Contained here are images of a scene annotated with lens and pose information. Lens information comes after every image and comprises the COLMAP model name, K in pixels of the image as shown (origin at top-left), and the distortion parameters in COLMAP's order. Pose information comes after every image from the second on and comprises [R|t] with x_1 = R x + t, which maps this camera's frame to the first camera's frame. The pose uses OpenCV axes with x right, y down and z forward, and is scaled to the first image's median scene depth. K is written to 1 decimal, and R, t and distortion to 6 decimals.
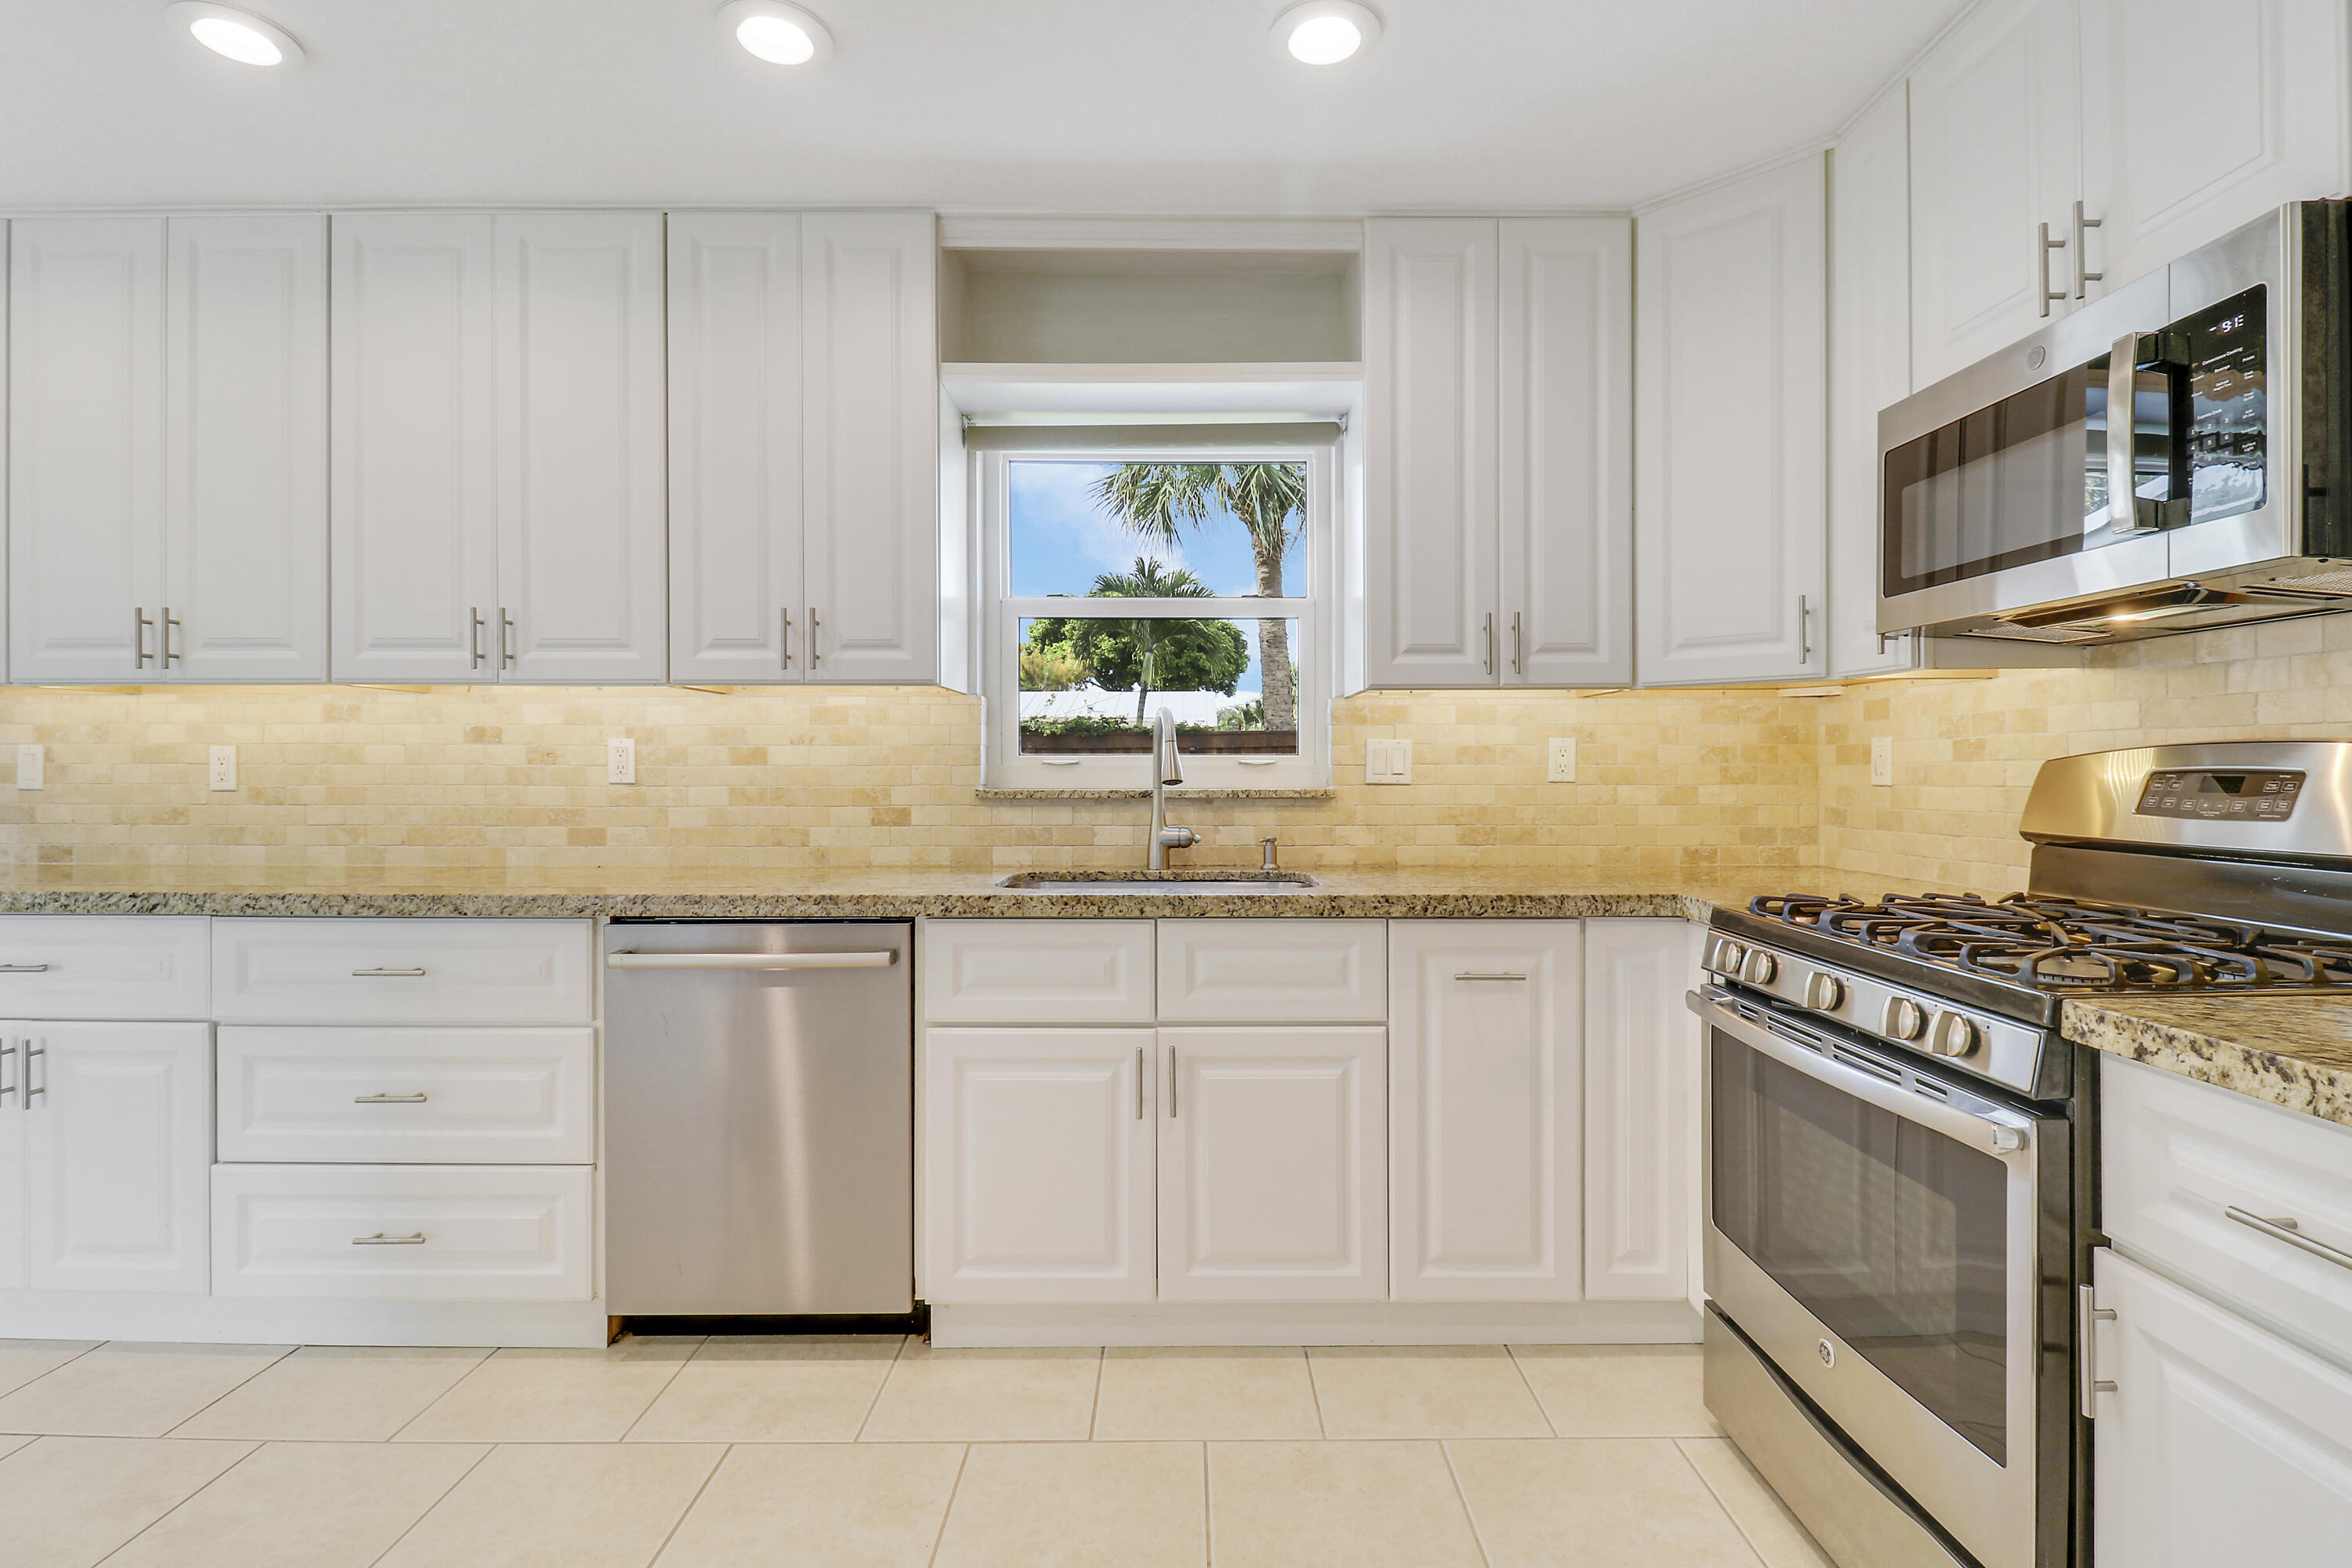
lens RADIAL K [[1080.0, 0, 1186.5], [0, 1080.0, 764.5], [0, 0, 1]] dist [0.002487, -0.014121]
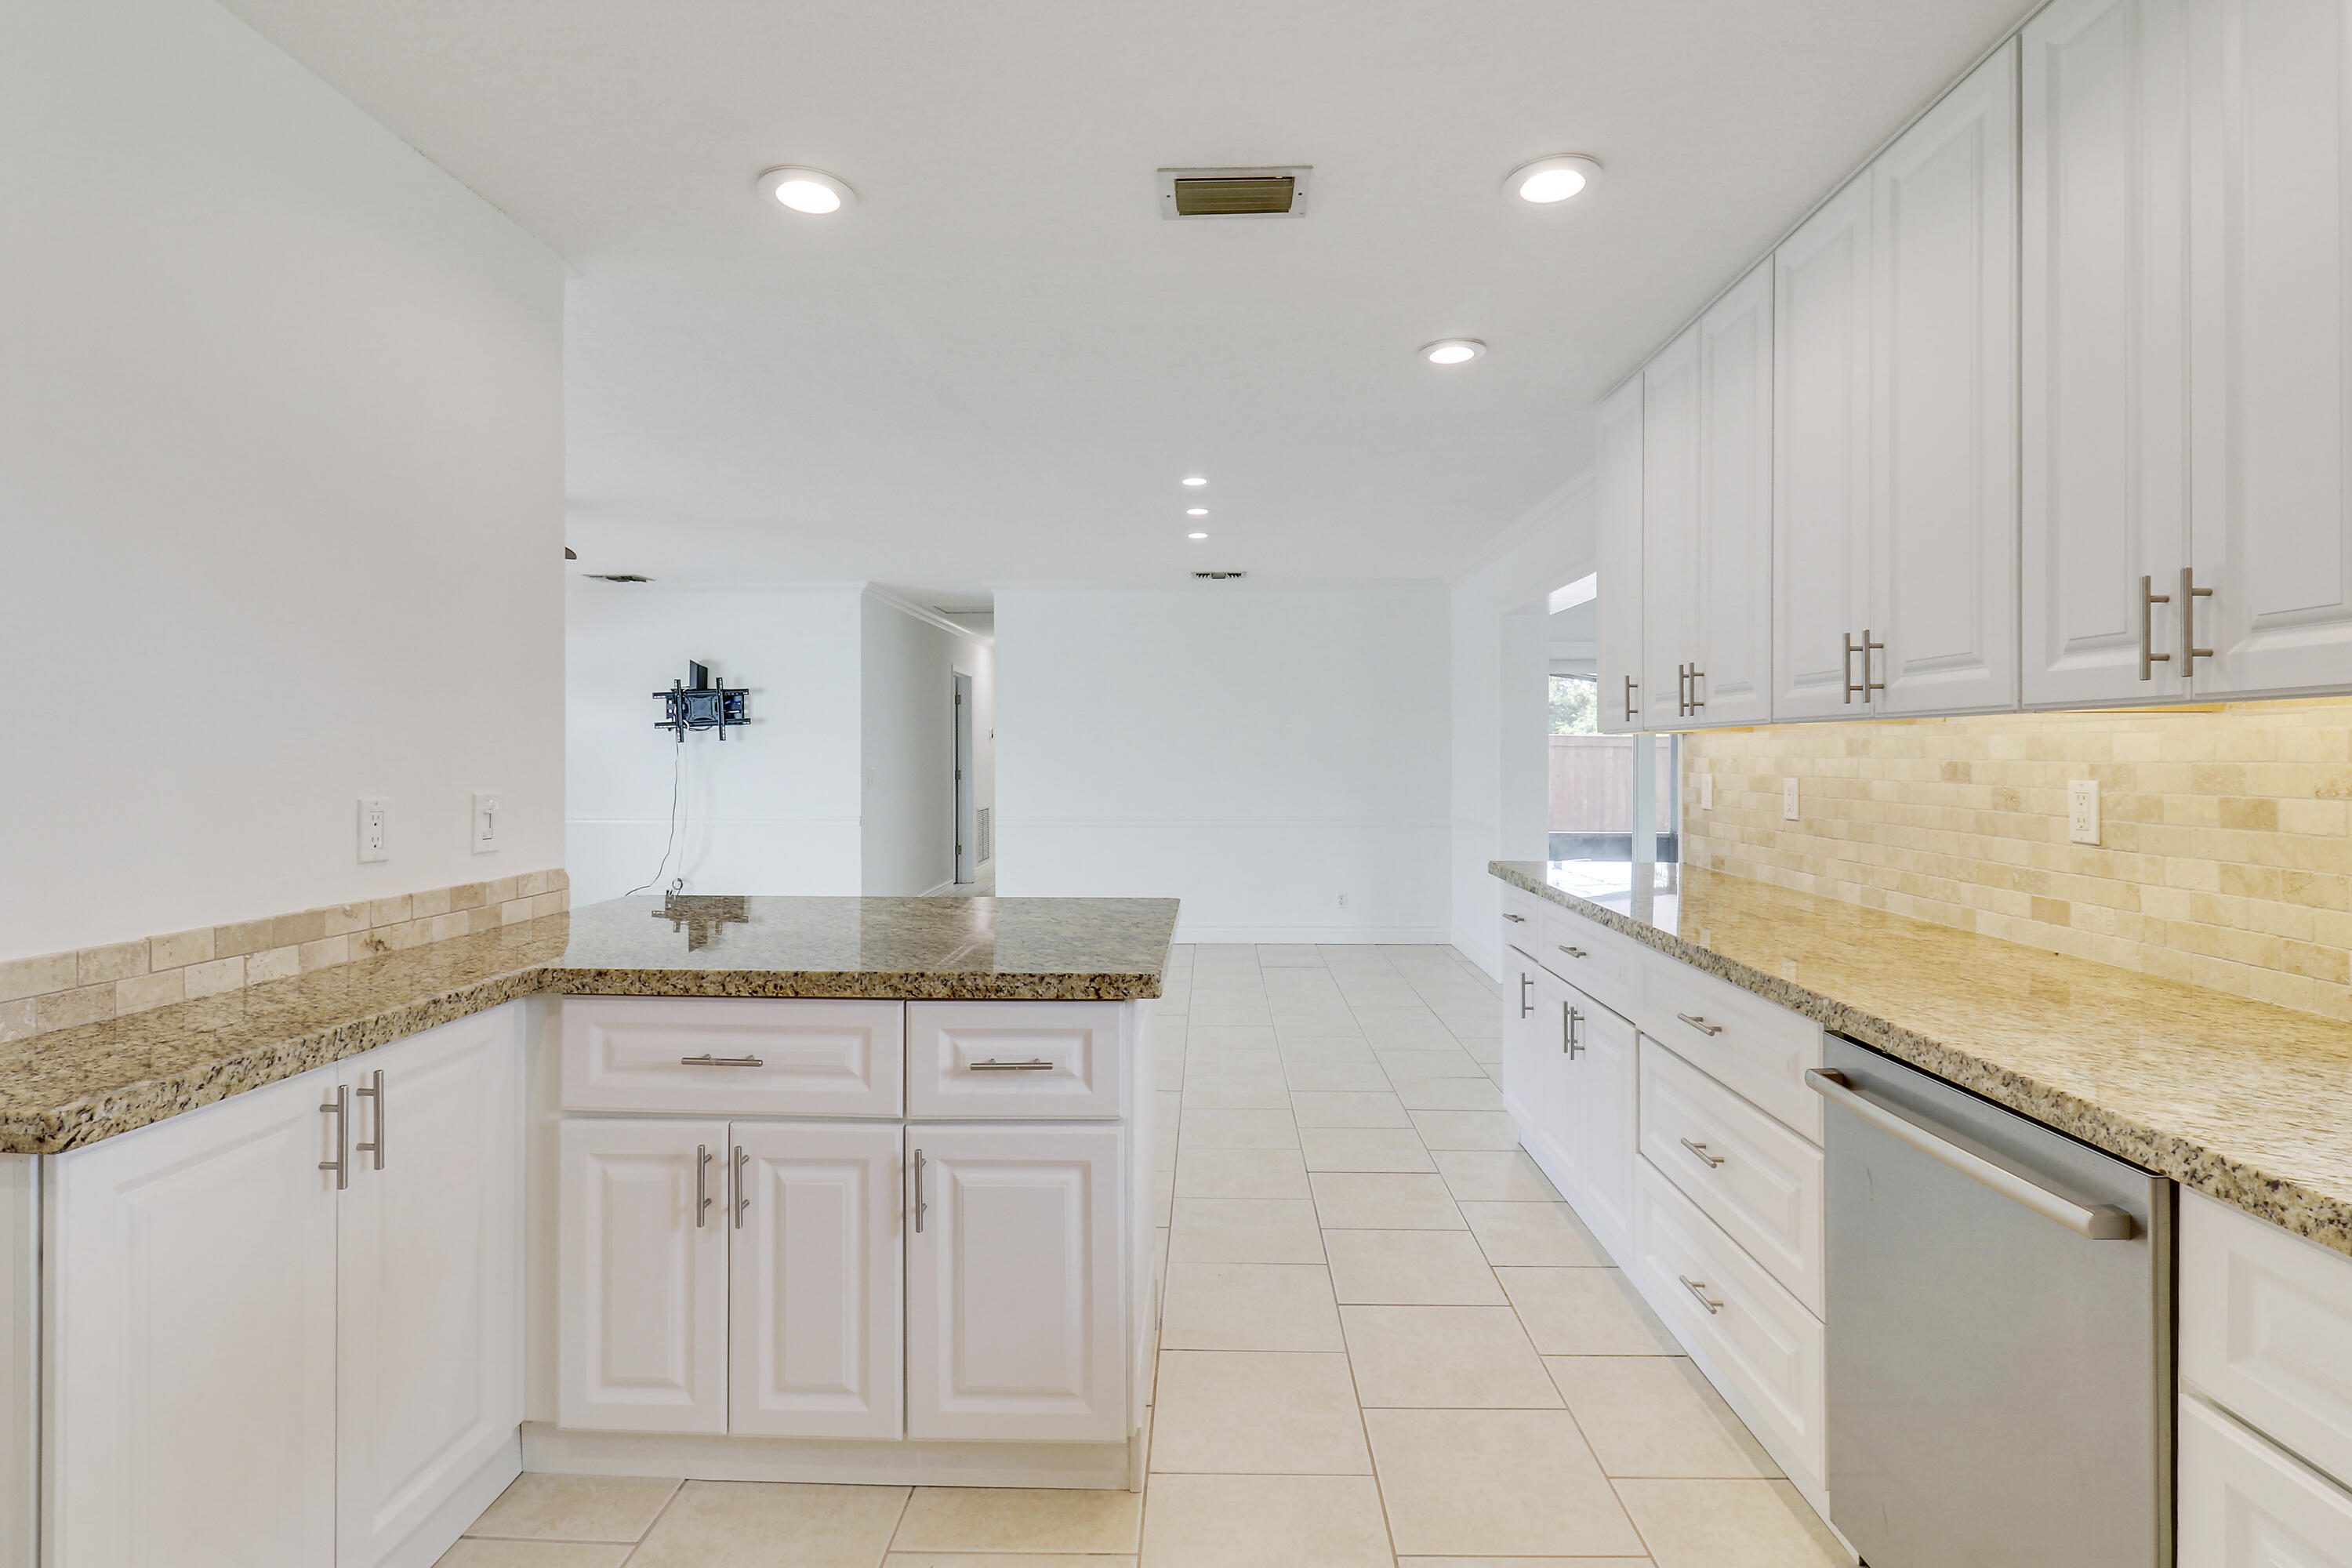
lens RADIAL K [[1090.2, 0, 1186.6], [0, 1090.2, 754.3], [0, 0, 1]] dist [0.001627, -0.014838]
pose [[-0.033548, -0.000128, -0.999437, 0.211511], [0.004365, 0.999990, -0.000275, -0.043408], [0.999428, -0.004372, -0.033547, 0.431127]]
